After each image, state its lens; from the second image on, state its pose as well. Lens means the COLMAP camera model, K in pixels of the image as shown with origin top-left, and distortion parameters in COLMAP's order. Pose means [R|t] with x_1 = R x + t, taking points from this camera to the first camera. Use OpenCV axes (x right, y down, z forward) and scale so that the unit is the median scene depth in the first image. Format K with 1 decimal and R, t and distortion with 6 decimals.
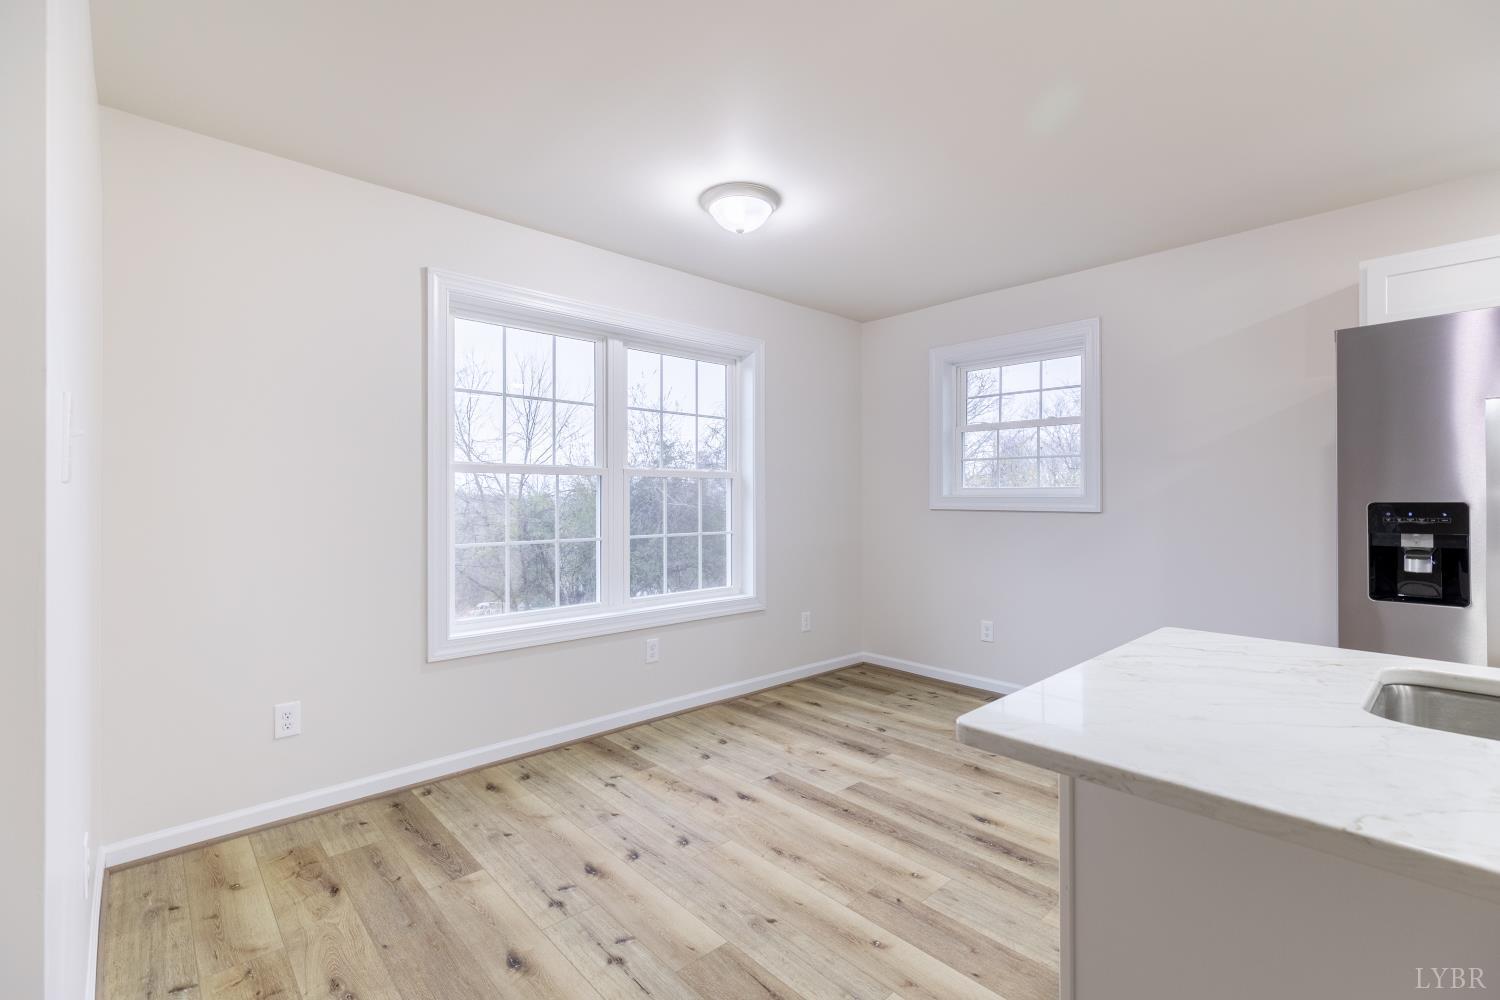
lens RADIAL K [[669.6, 0, 744.1], [0, 669.6, 494.5], [0, 0, 1]] dist [0.006915, 0.000464]
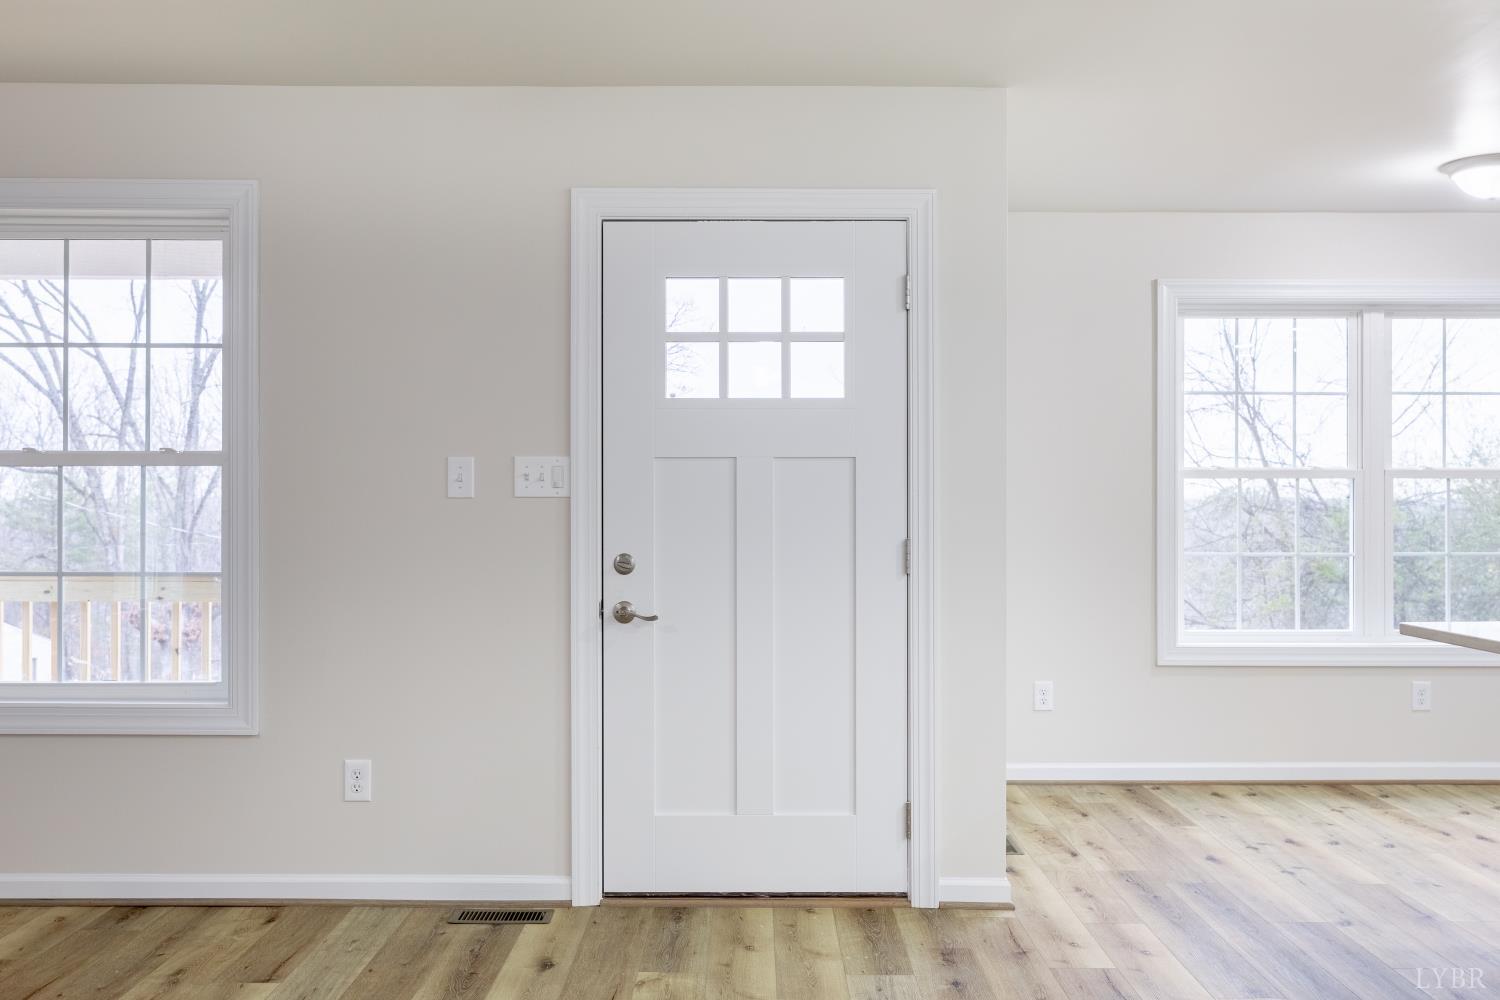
lens RADIAL K [[1456.5, 0, 762.0], [0, 1456.5, 495.5], [0, 0, 1]] dist [0.009009, 0.000000]
pose [[0.746690, -0.000774, -0.665172, 0.543292], [0.000074, 0.999999, -0.001081, -0.006395], [0.665172, 0.000758, 0.746689, -1.034203]]
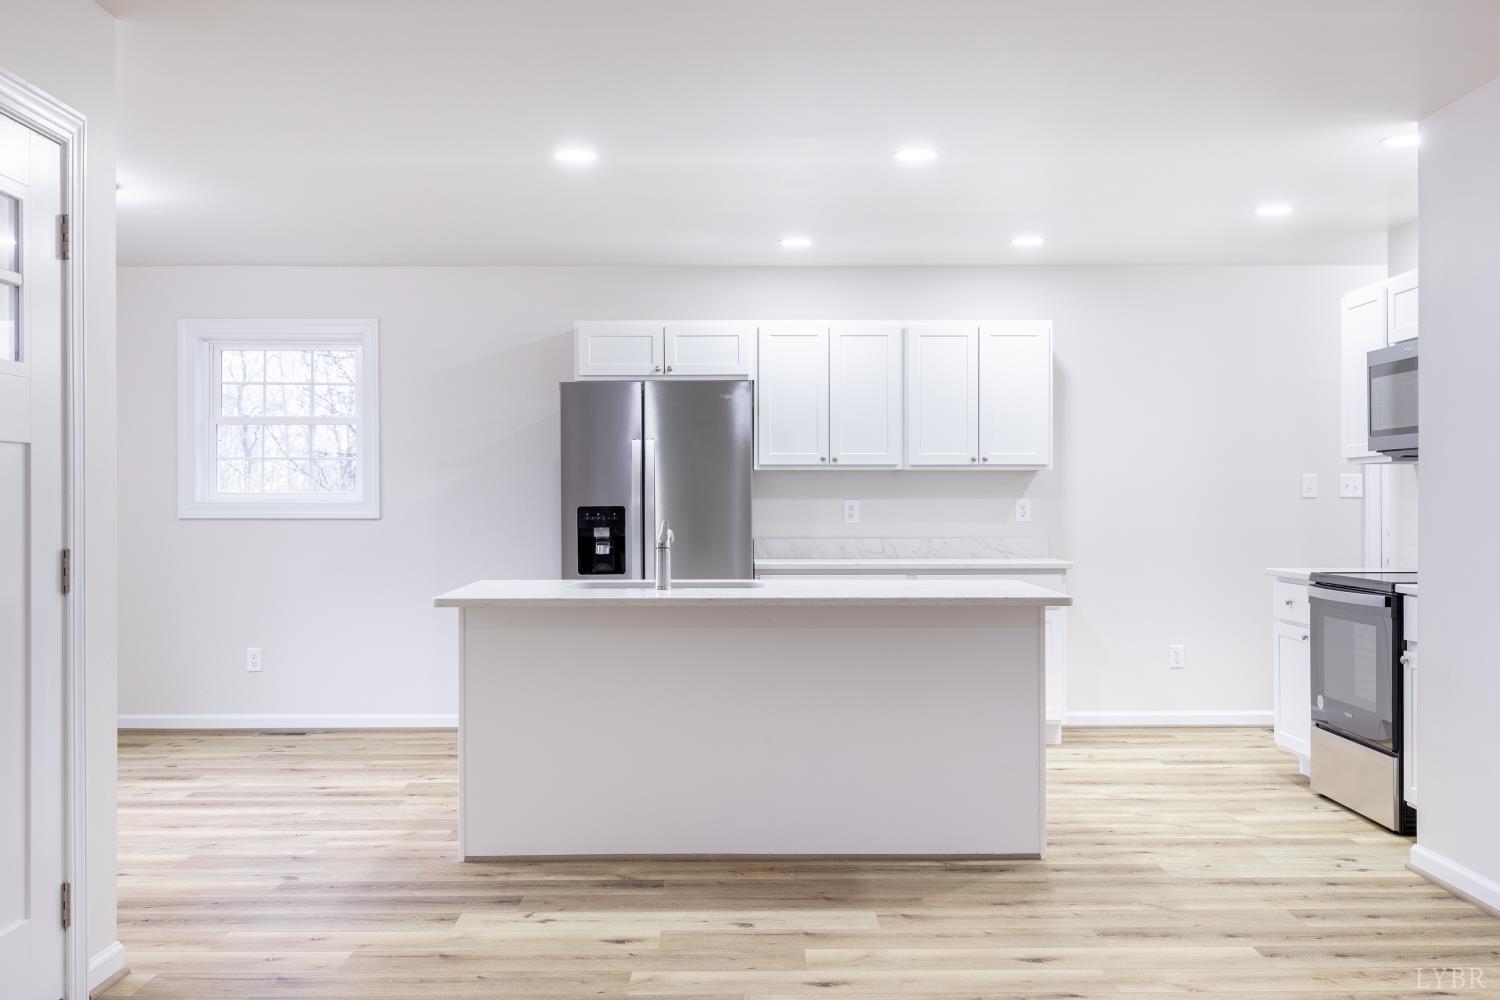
lens RADIAL K [[1456.5, 0, 752.8], [0, 1456.5, 508.5], [0, 0, 1]] dist [0.009009, 0.000000]
pose [[0.657238, 0.003007, 0.753677, -0.894649], [-0.002197, 0.999995, -0.002073, 0.017974], [-0.753679, -0.000293, 0.657242, -1.013566]]
